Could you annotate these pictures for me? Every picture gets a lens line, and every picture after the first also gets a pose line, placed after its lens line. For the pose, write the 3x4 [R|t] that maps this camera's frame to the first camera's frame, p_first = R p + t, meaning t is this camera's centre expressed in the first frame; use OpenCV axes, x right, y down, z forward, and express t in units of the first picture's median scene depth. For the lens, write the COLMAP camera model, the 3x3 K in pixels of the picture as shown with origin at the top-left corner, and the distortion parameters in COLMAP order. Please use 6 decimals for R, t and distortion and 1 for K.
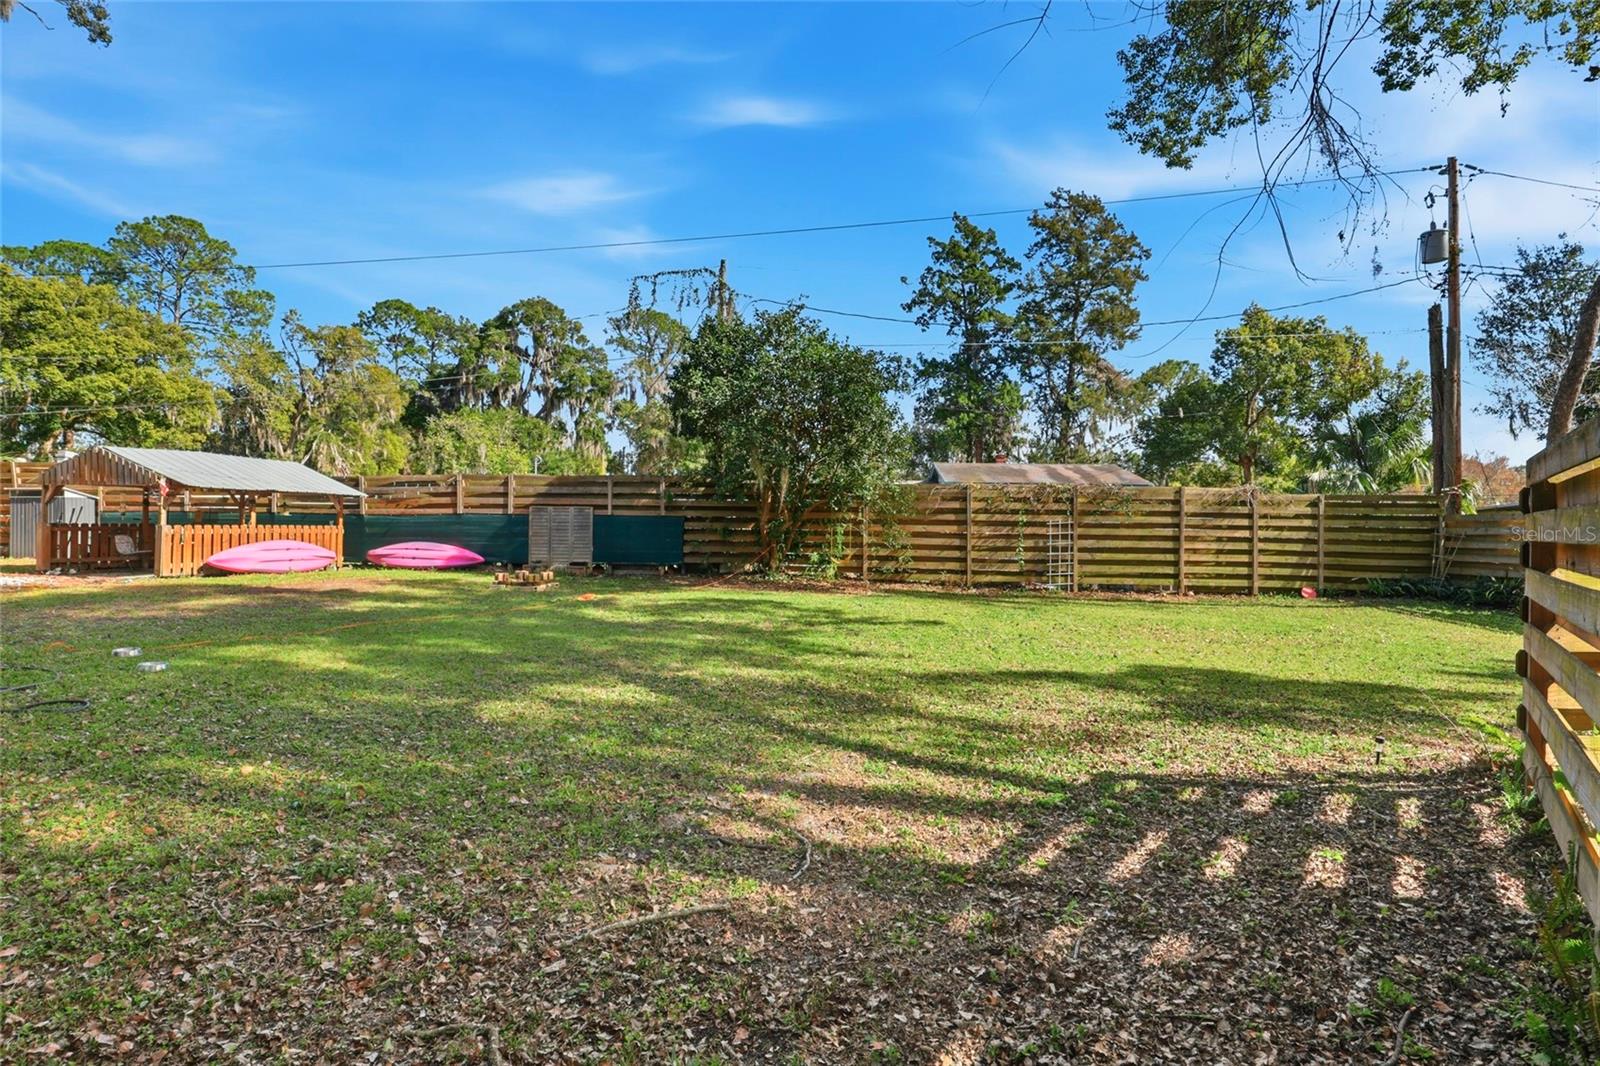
lens RADIAL K [[744.4, 0, 804.1], [0, 744.4, 519.5], [0, 0, 1]] dist [-0.041532, 0.008509]
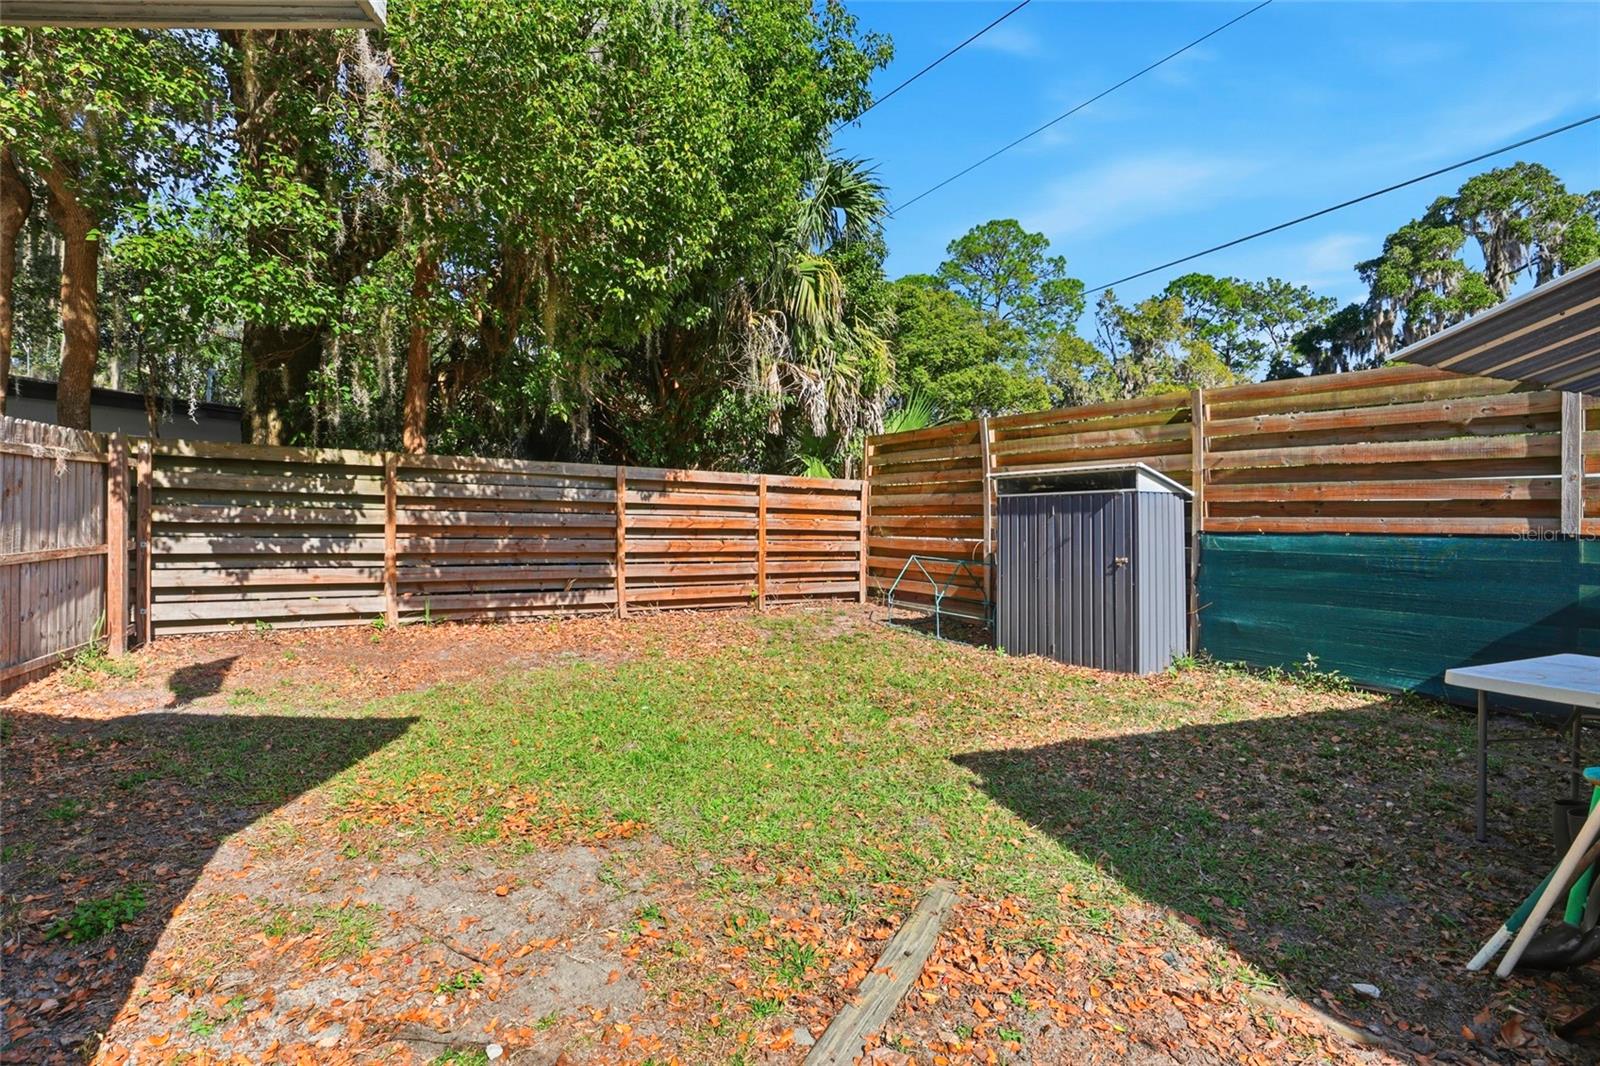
lens RADIAL K [[744.4, 0, 793.1], [0, 744.4, 531.4], [0, 0, 1]] dist [-0.041532, 0.008509]
pose [[0.599526, 0.008104, -0.800314, -0.365751], [-0.005626, 0.999967, 0.005912, -0.005804], [0.800335, 0.000958, 0.599552, 0.285958]]
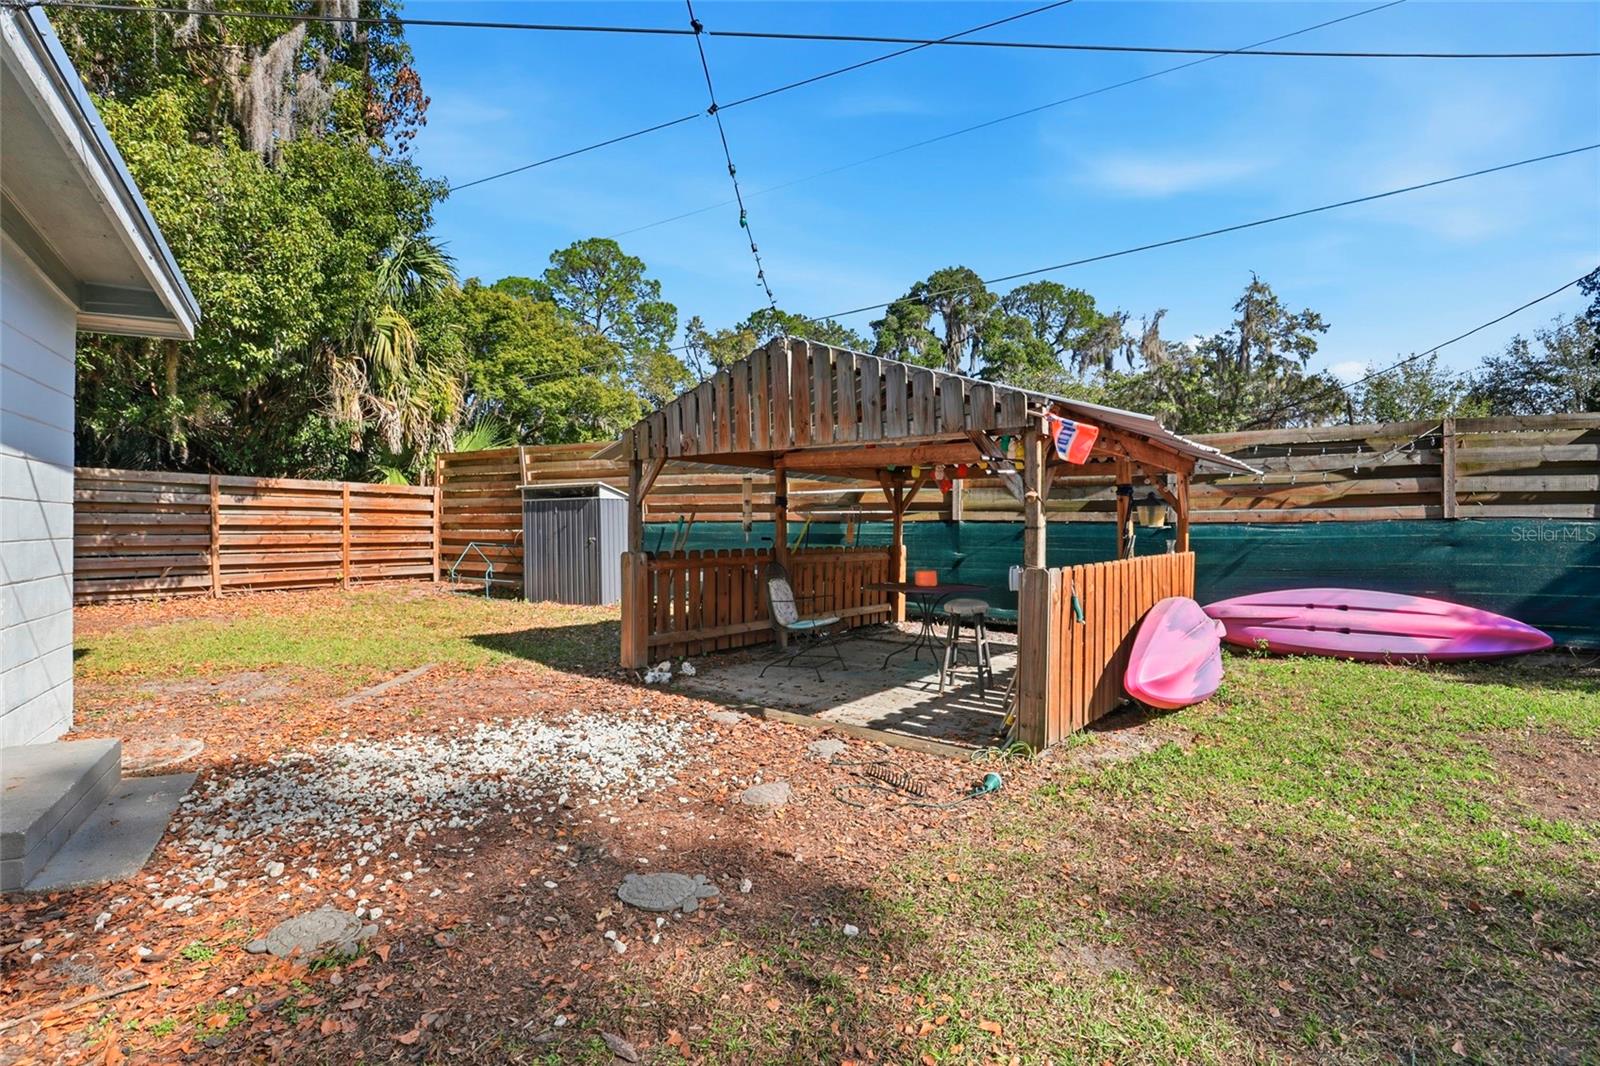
lens RADIAL K [[744.4, 0, 807.0], [0, 744.4, 525.6], [0, 0, 1]] dist [-0.041532, 0.008509]
pose [[0.918557, -0.008981, -0.395185, -0.276507], [0.008962, 0.999958, -0.001894, -0.002886], [0.395186, -0.001802, 0.918599, 0.223890]]
